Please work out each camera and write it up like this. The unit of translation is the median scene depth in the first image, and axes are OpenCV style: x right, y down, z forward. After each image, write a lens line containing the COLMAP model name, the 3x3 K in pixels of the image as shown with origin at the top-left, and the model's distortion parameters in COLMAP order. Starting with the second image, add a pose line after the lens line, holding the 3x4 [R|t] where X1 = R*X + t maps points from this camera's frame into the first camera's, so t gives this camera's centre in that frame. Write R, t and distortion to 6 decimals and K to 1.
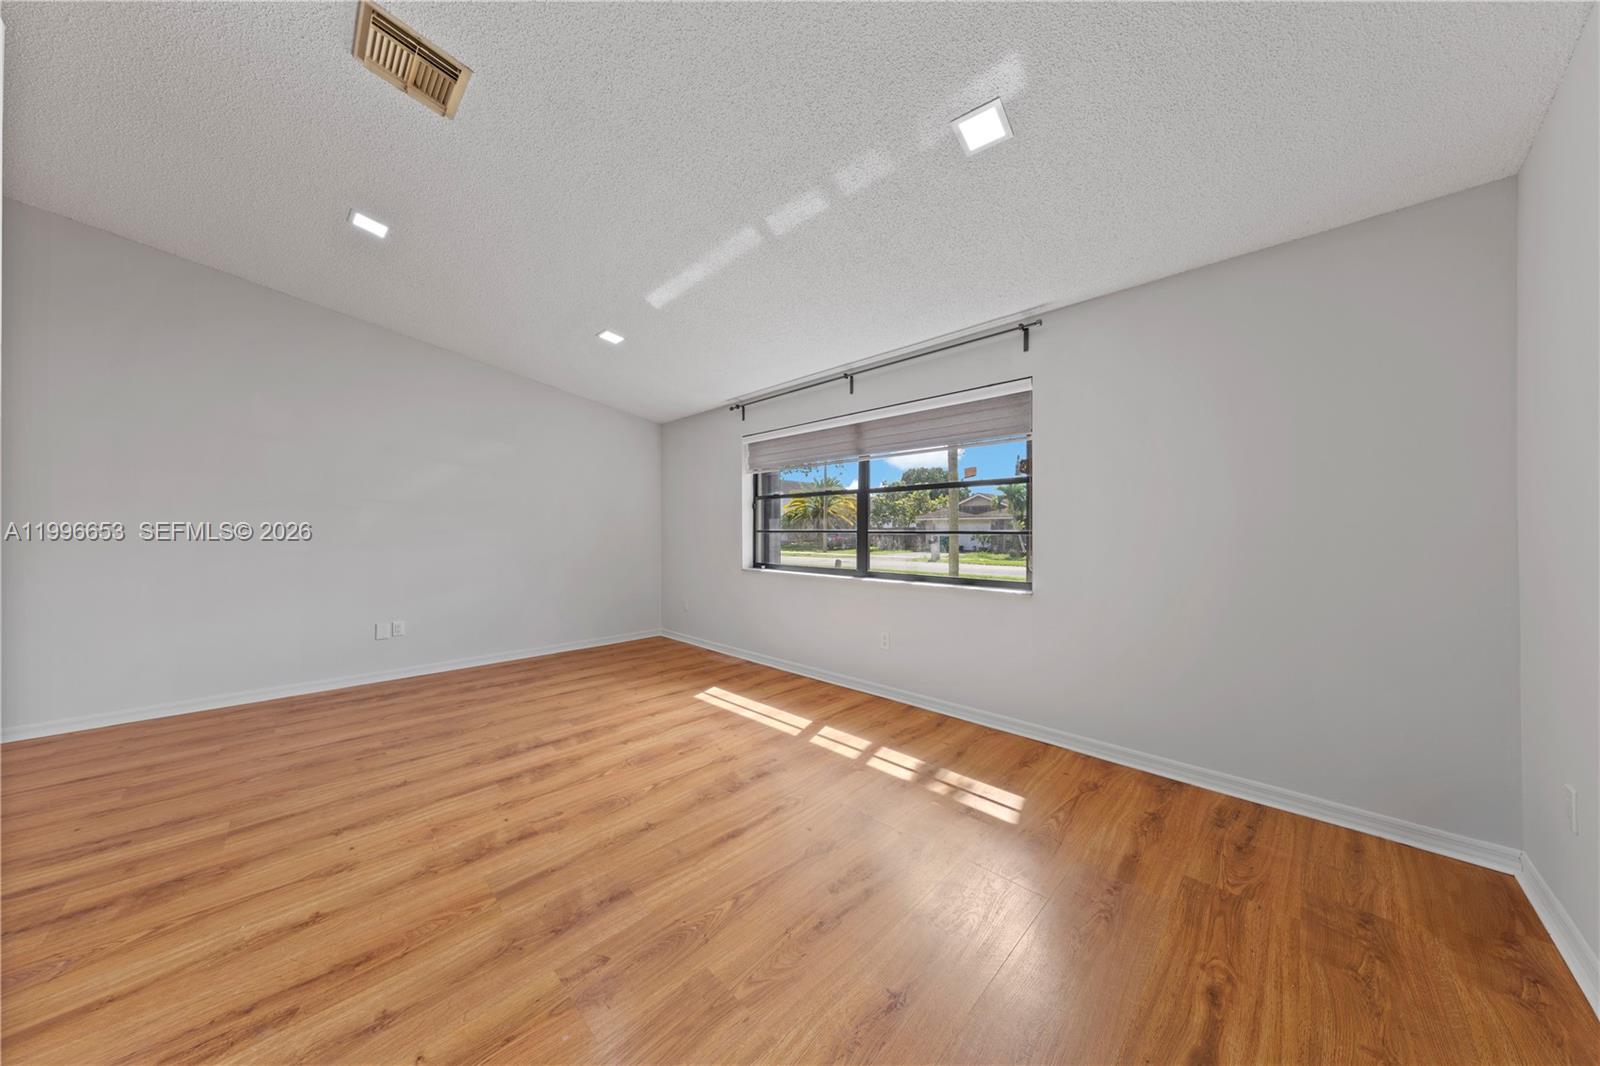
lens RADIAL K [[504.9, 0, 816.5], [0, 504.9, 547.8], [0, 0, 1]] dist [0.011439, -0.001459]
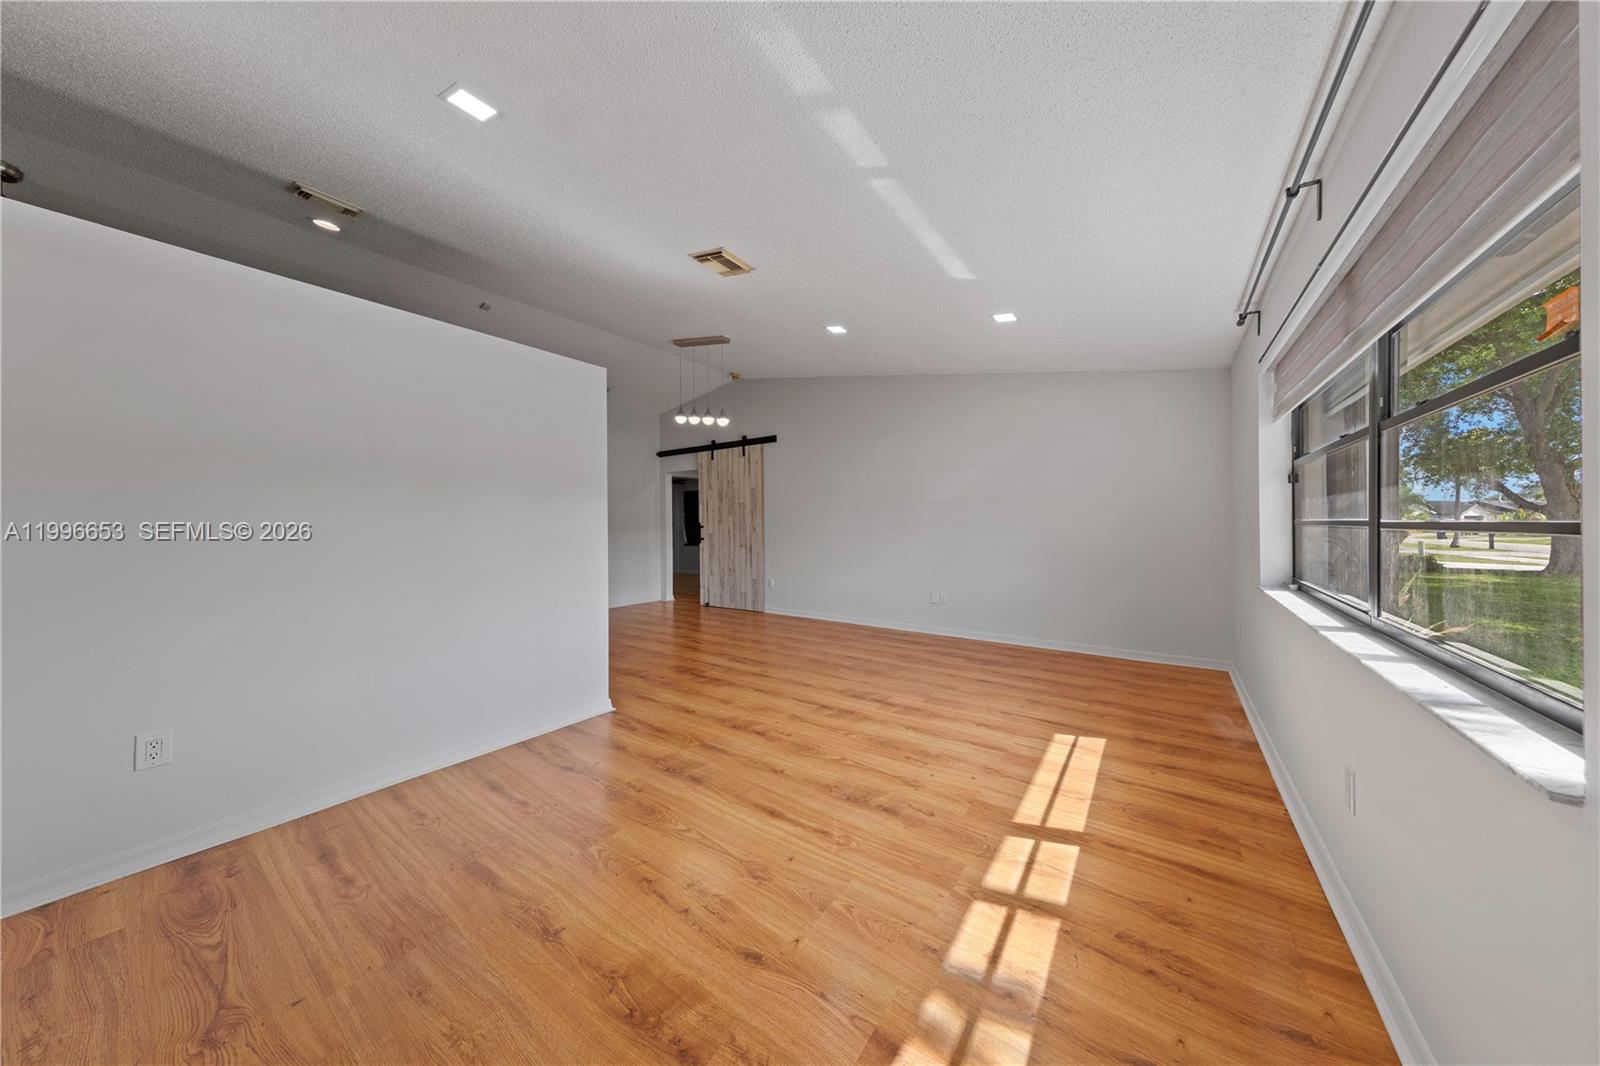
lens RADIAL K [[504.9, 0, 794.8], [0, 504.9, 542.8], [0, 0, 1]] dist [0.011439, -0.001459]
pose [[0.137515, 0.036234, -0.989837, 0.614295], [-0.025797, 0.999123, 0.032990, -0.024990], [0.990164, 0.020998, 0.138329, 0.624834]]
